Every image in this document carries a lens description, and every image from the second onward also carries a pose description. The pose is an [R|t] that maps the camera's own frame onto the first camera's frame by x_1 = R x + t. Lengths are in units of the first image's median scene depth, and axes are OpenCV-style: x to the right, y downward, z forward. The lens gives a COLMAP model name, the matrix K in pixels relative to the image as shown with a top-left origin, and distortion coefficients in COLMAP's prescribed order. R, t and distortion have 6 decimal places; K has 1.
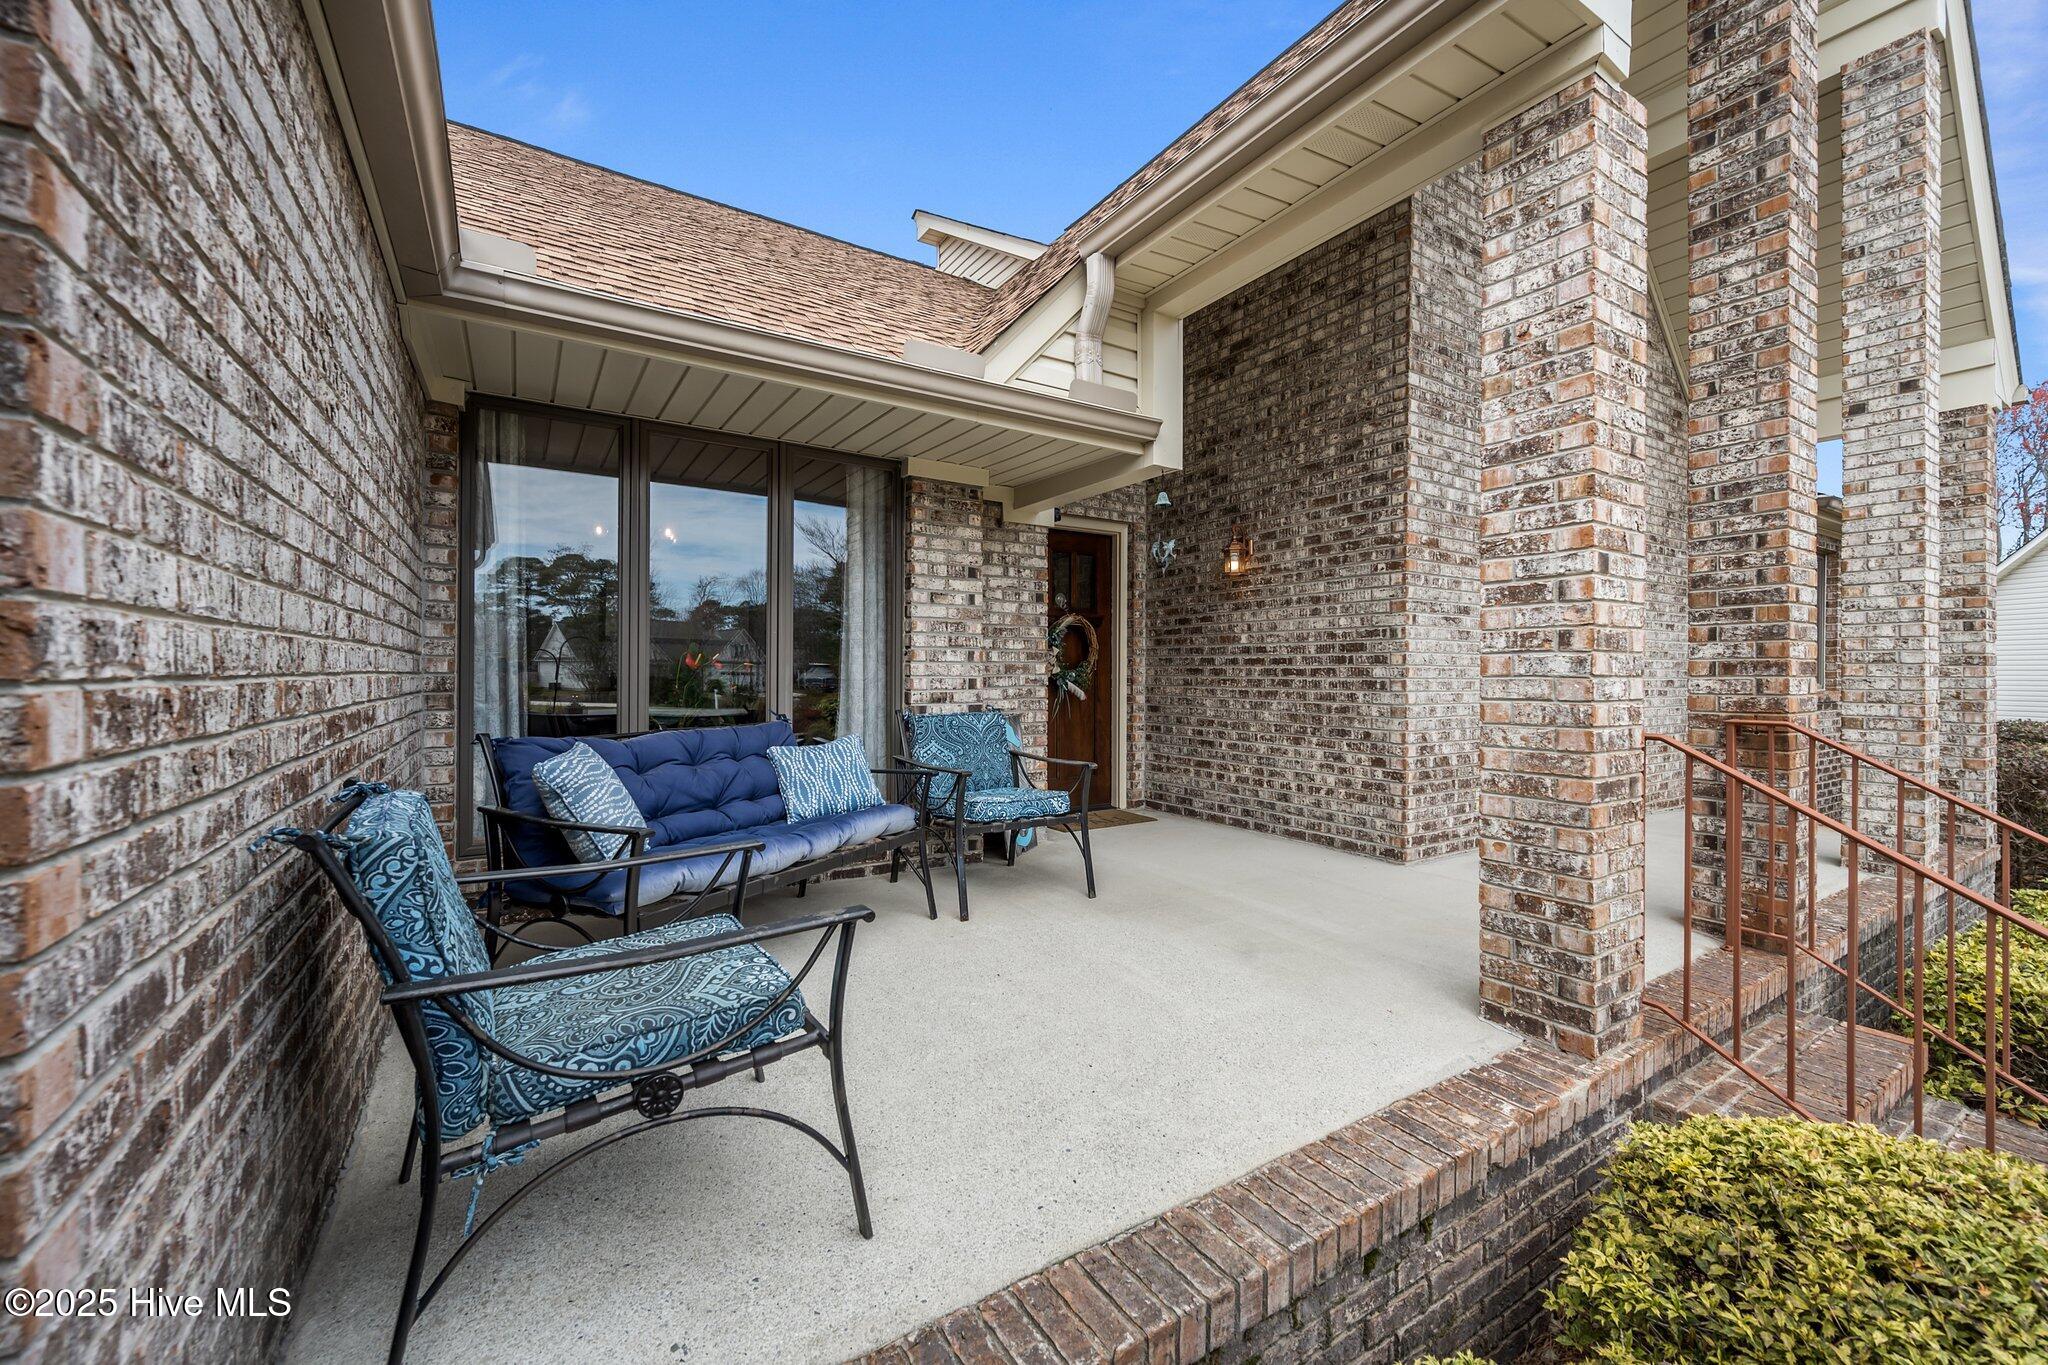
lens RADIAL K [[813.3, 0, 1023.4], [0, 813.3, 690.8], [0, 0, 1]] dist [0.001499, 0.000568]
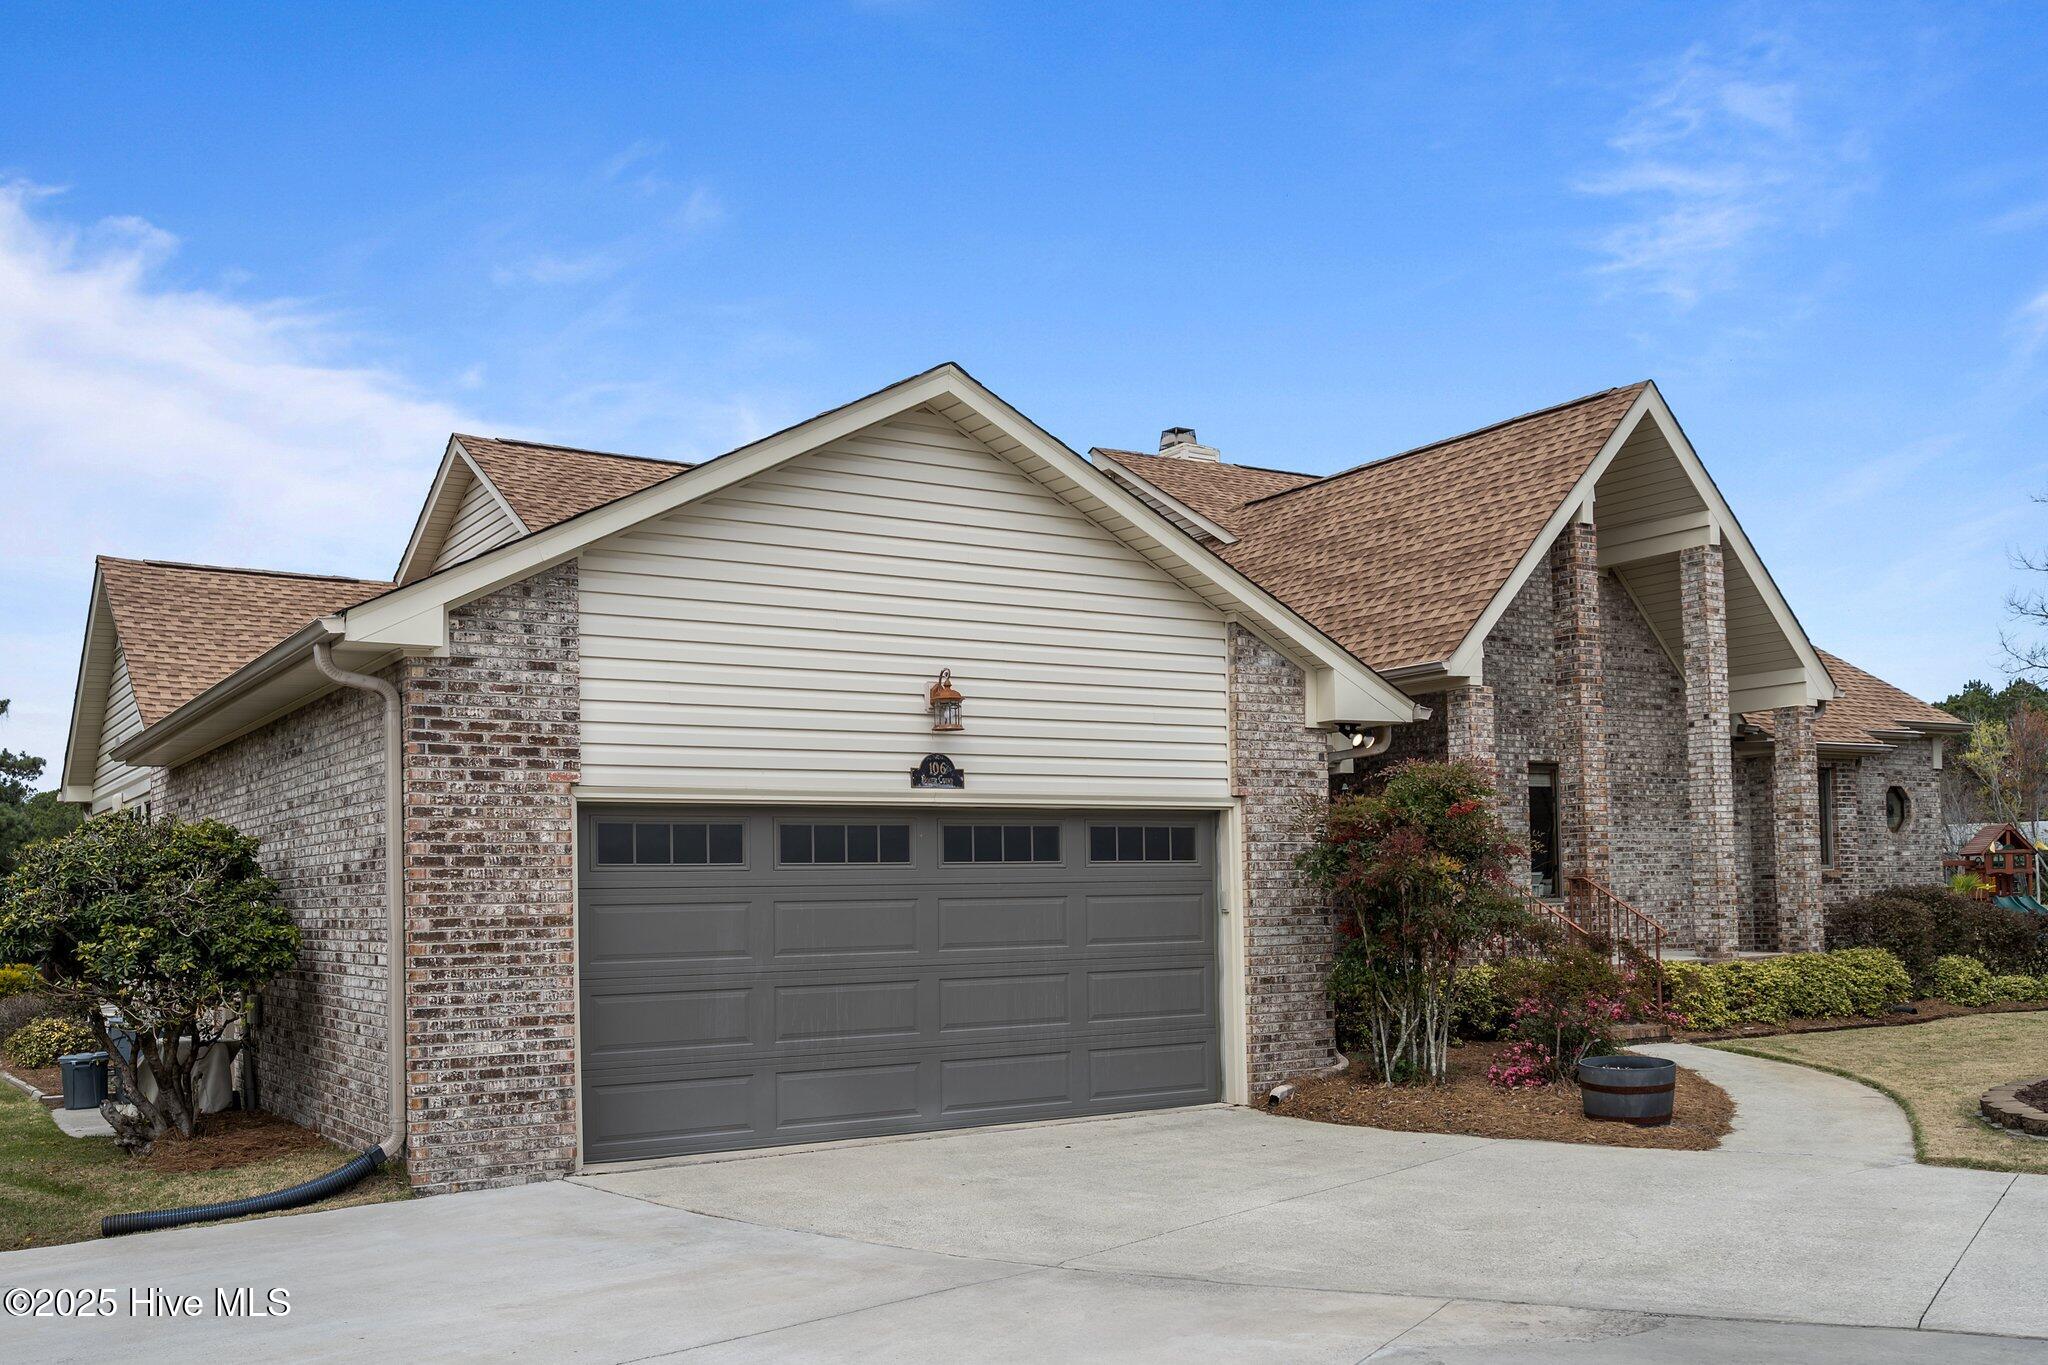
lens RADIAL K [[1759.6, 0, 1008.4], [0, 1759.6, 888.6], [0, 0, 1]] dist [-0.004042, -0.000781]
pose [[0.999653, -0.026339, -0.000812, -0.579316], [0.026310, 0.999341, -0.025012, 0.104455], [0.001470, 0.024982, 0.999687, -2.933890]]
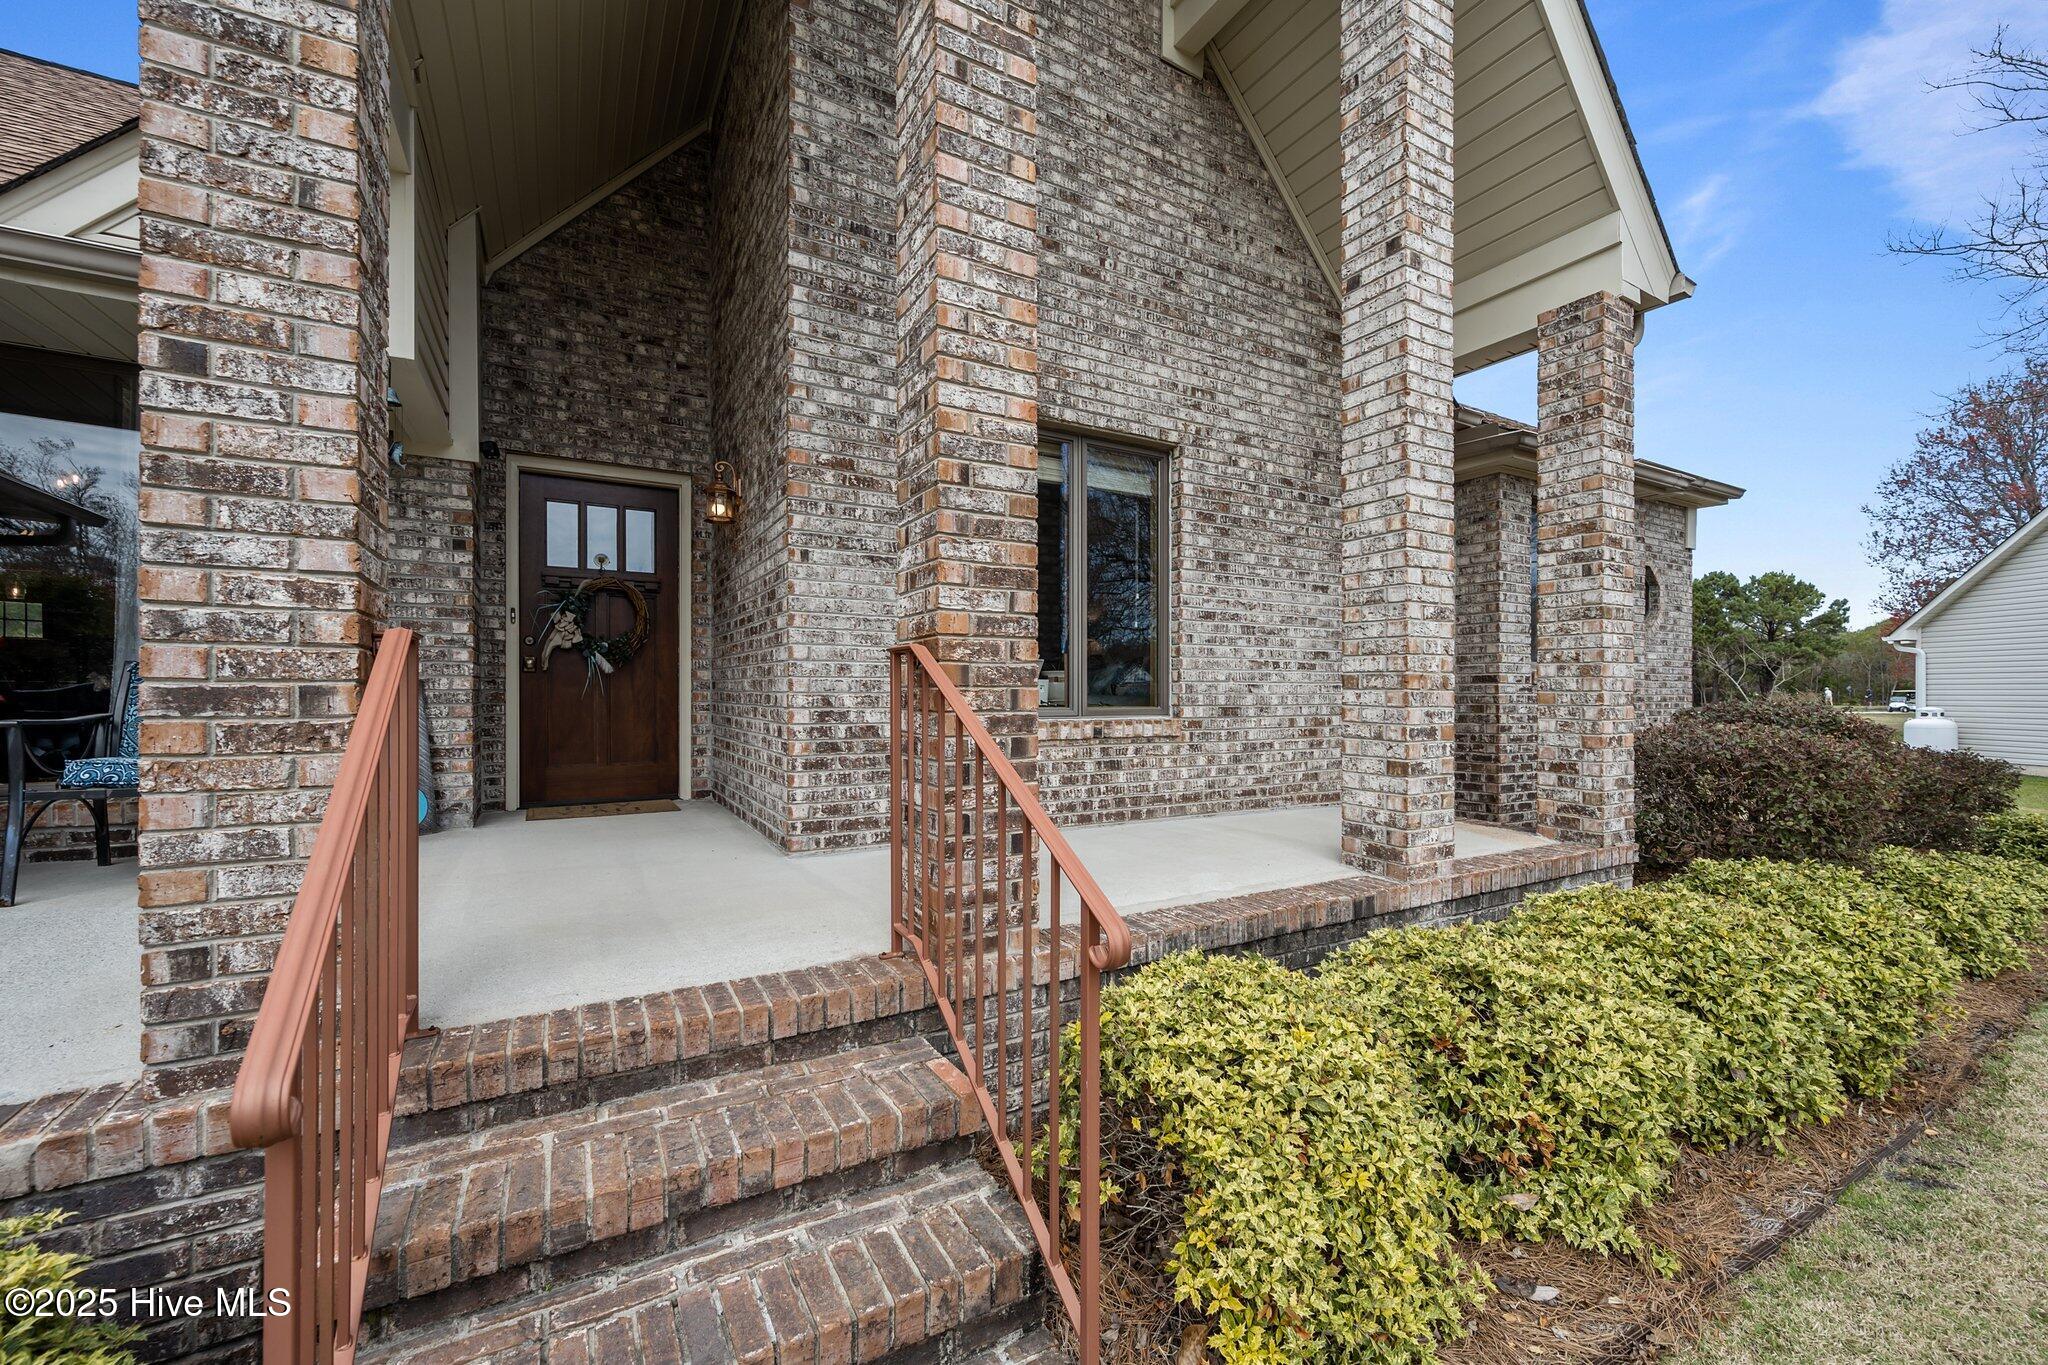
lens RADIAL K [[813.3, 0, 1006.6], [0, 813.3, 708.6], [0, 0, 1]] dist [0.001499, 0.000568]
pose [[0.998629, 0.000436, -0.052350, 0.654242], [-0.000369, 0.999999, 0.001286, 0.058135], [0.052350, -0.001264, 0.998628, 0.175909]]
